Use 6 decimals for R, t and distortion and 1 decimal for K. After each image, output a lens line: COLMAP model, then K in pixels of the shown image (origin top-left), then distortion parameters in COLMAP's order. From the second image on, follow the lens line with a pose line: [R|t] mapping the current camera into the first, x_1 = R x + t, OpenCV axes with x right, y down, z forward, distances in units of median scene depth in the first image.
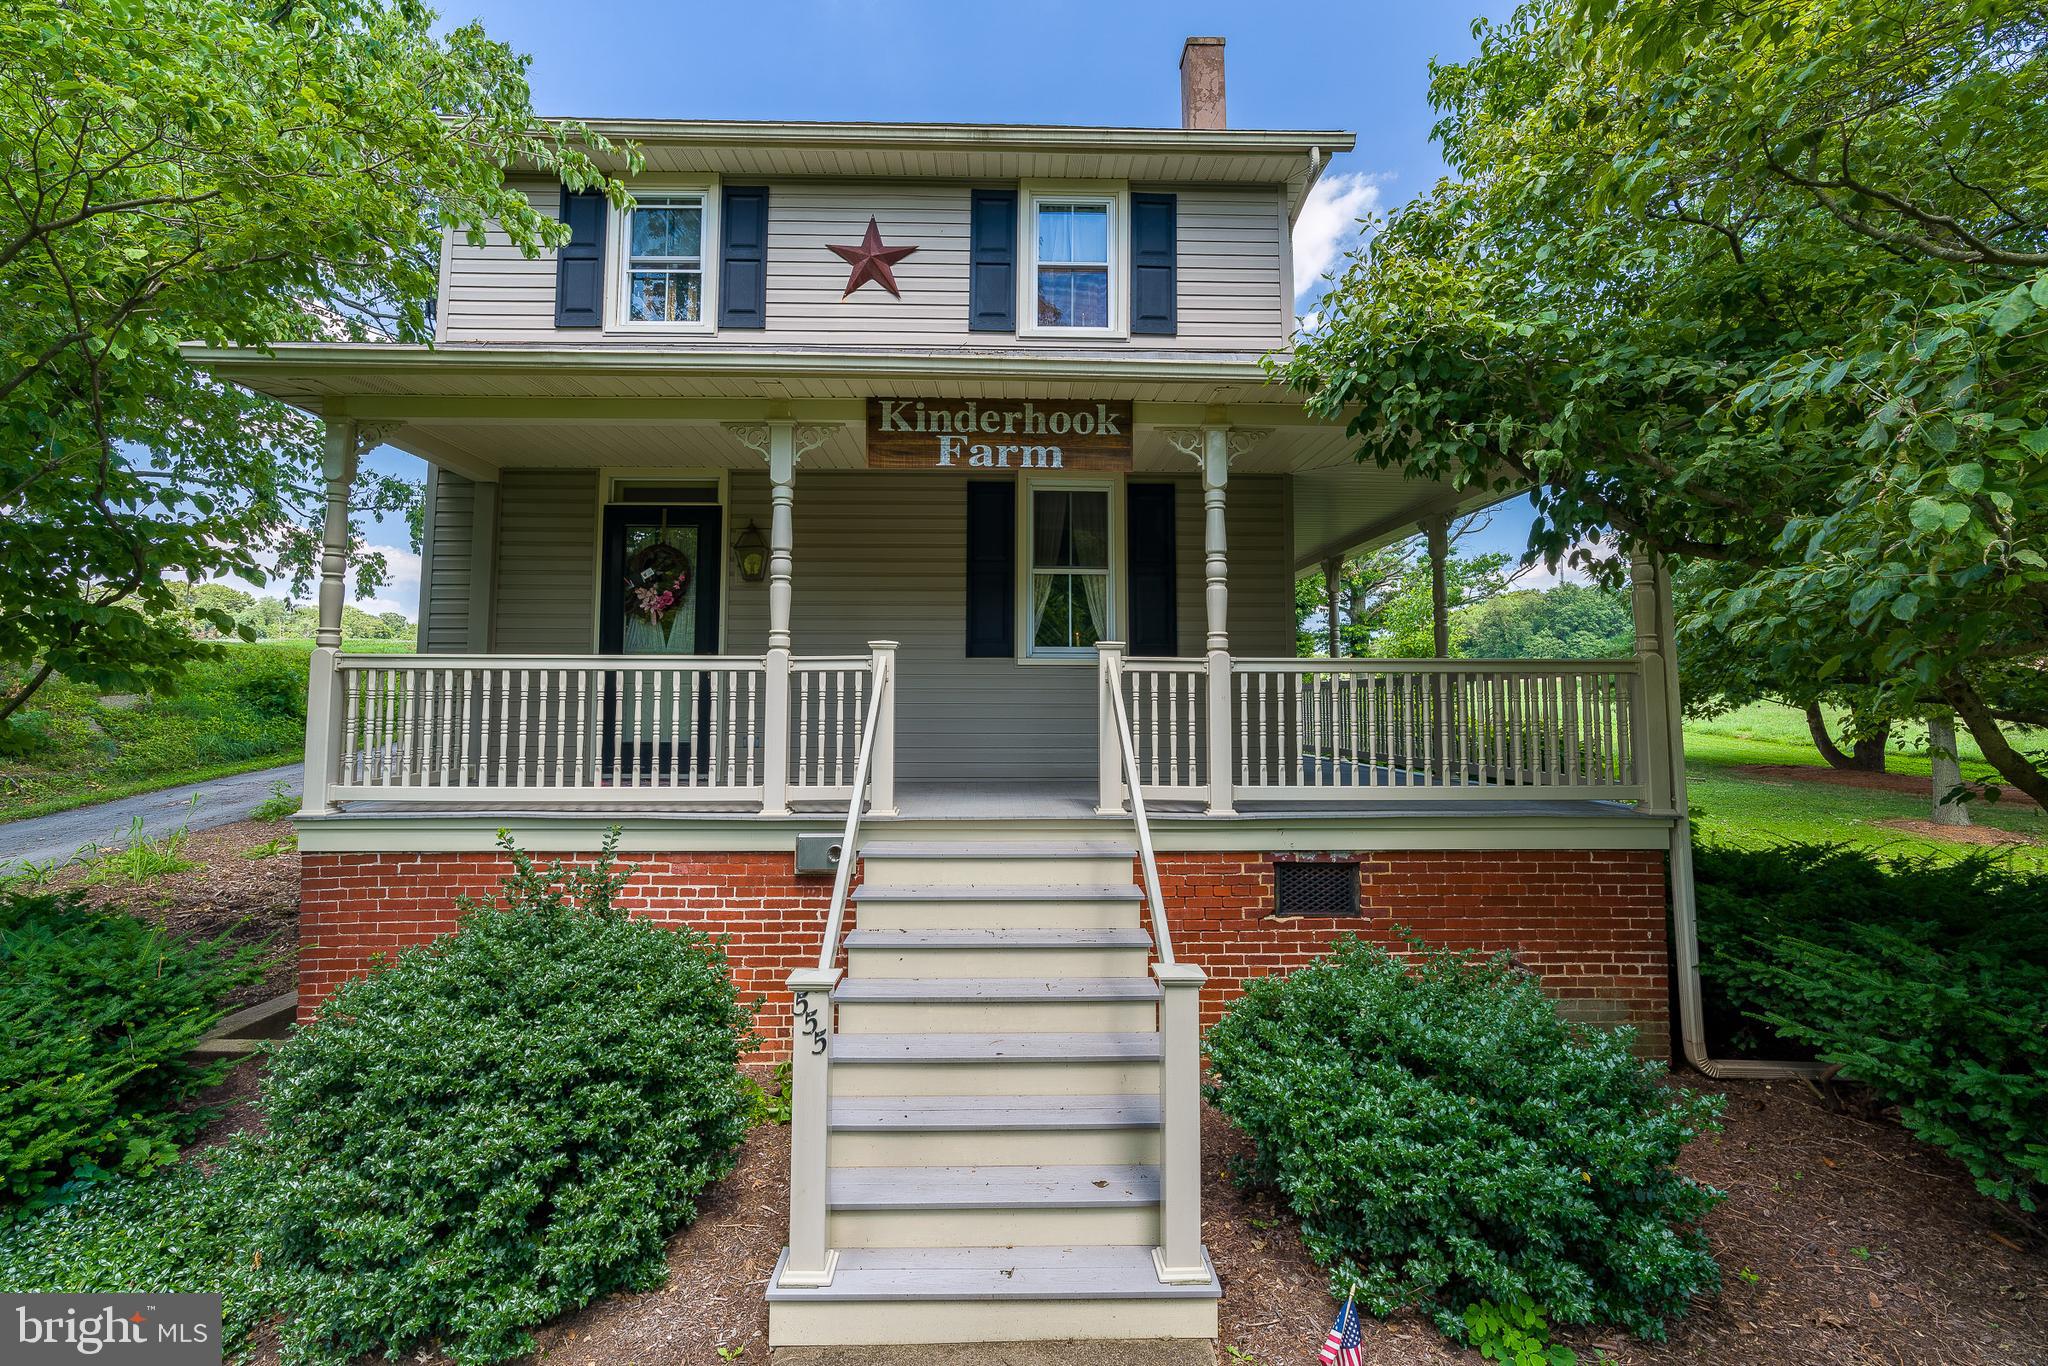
lens RADIAL K [[940.0, 0, 1019.4], [0, 940.0, 674.6], [0, 0, 1]] dist [-0.001849, 0.002353]
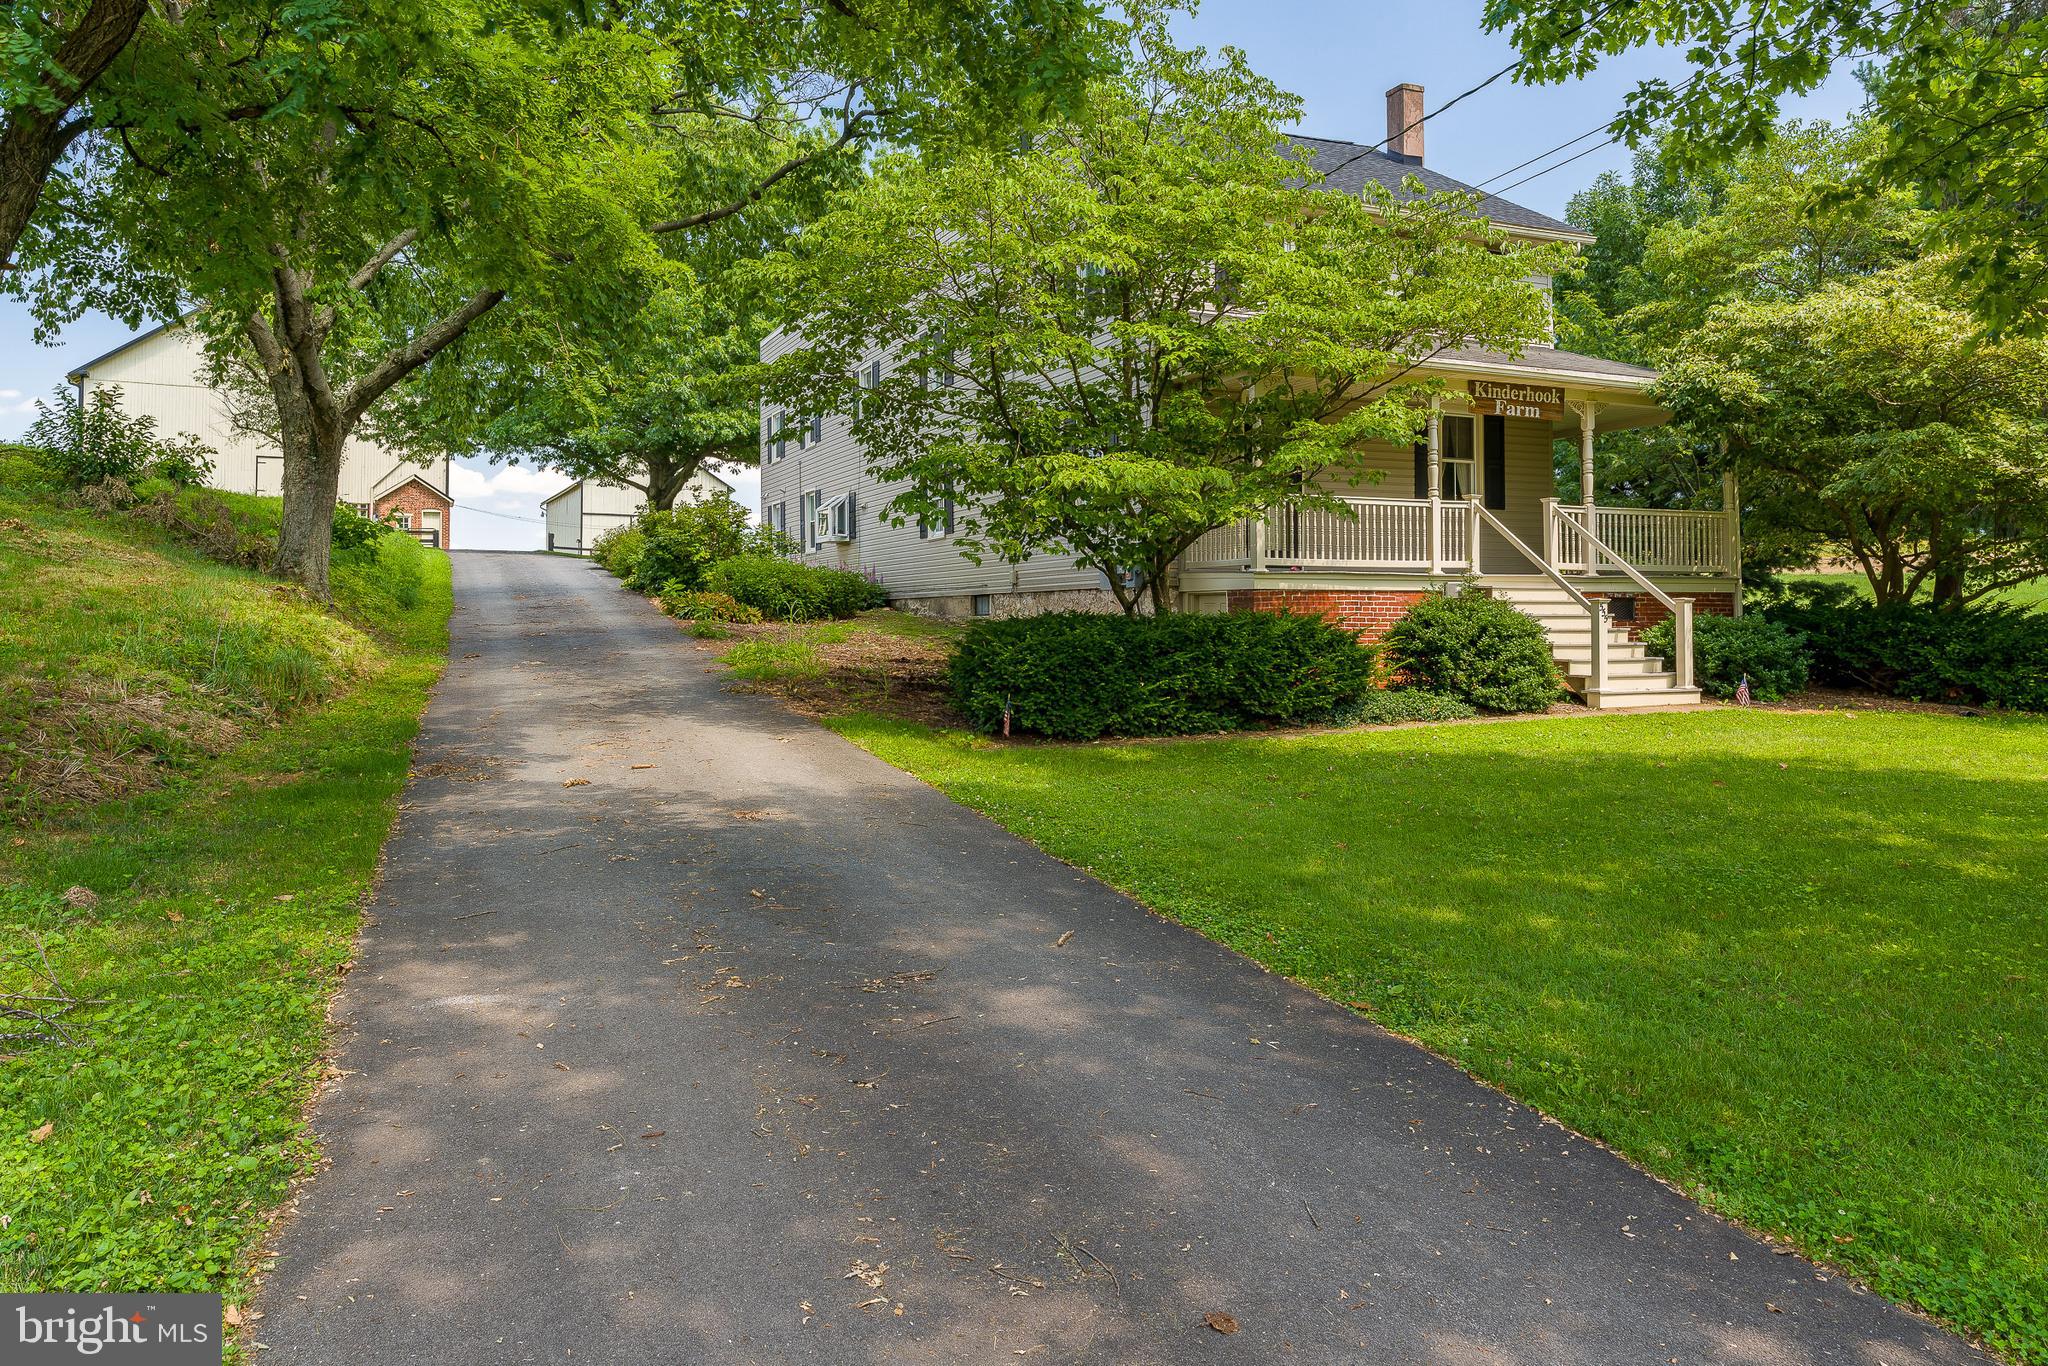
lens RADIAL K [[1379.8, 0, 1018.2], [0, 1379.8, 669.3], [0, 0, 1]] dist [0.005618, 0.001289]
pose [[0.927662, -0.017275, 0.373022, -2.007916], [-0.007634, 0.997843, 0.065196, 0.144602], [-0.373344, -0.063327, 0.925529, -1.368055]]
